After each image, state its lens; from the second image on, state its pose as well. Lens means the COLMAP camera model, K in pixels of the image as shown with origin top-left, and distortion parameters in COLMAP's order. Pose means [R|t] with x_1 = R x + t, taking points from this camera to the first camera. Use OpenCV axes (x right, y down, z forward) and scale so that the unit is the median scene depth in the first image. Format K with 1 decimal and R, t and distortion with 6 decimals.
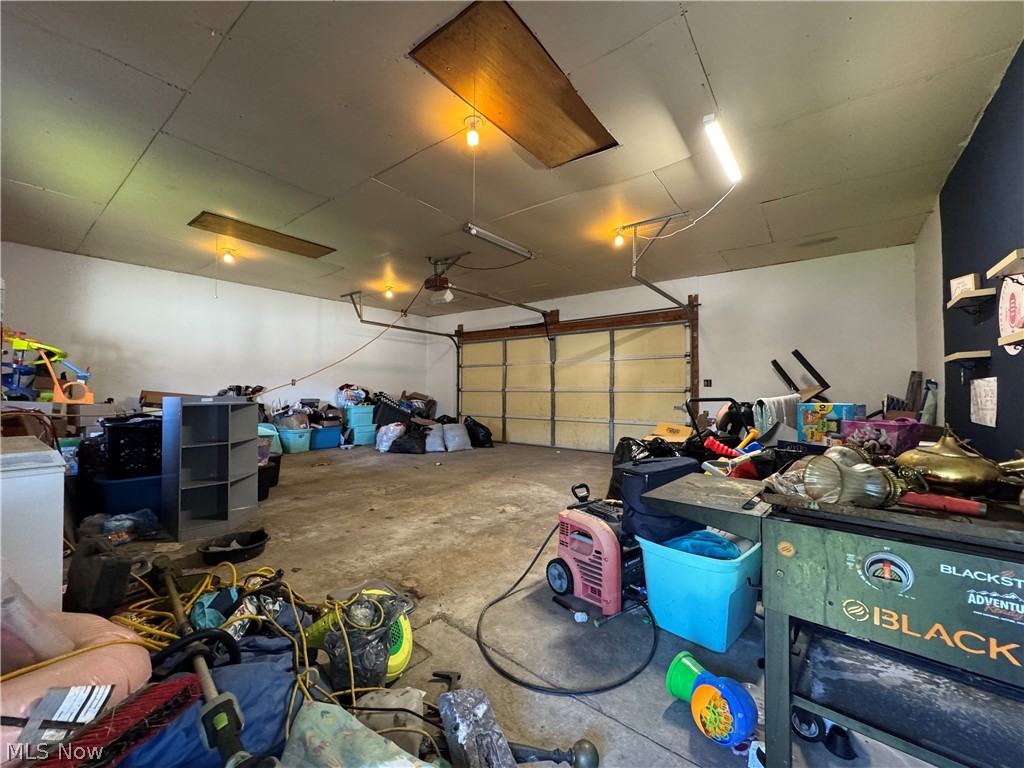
lens RADIAL K [[406.3, 0, 511.6], [0, 406.3, 385.4], [0, 0, 1]] dist [-0.003950, 0.000829]
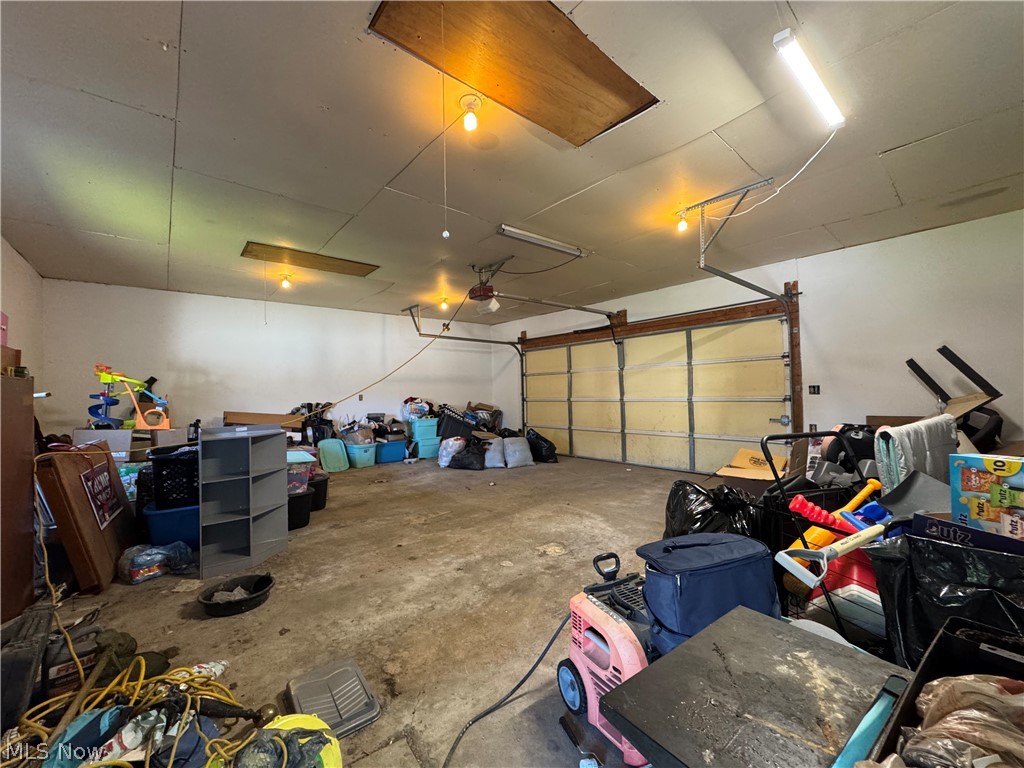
lens RADIAL K [[406.3, 0, 512.2], [0, 406.3, 385.0], [0, 0, 1]] dist [-0.003950, 0.000829]
pose [[0.977942, -0.028882, -0.206871, 0.109886], [0.028227, 0.999583, -0.006121, -0.047158], [0.206961, 0.000147, 0.978349, 0.153934]]
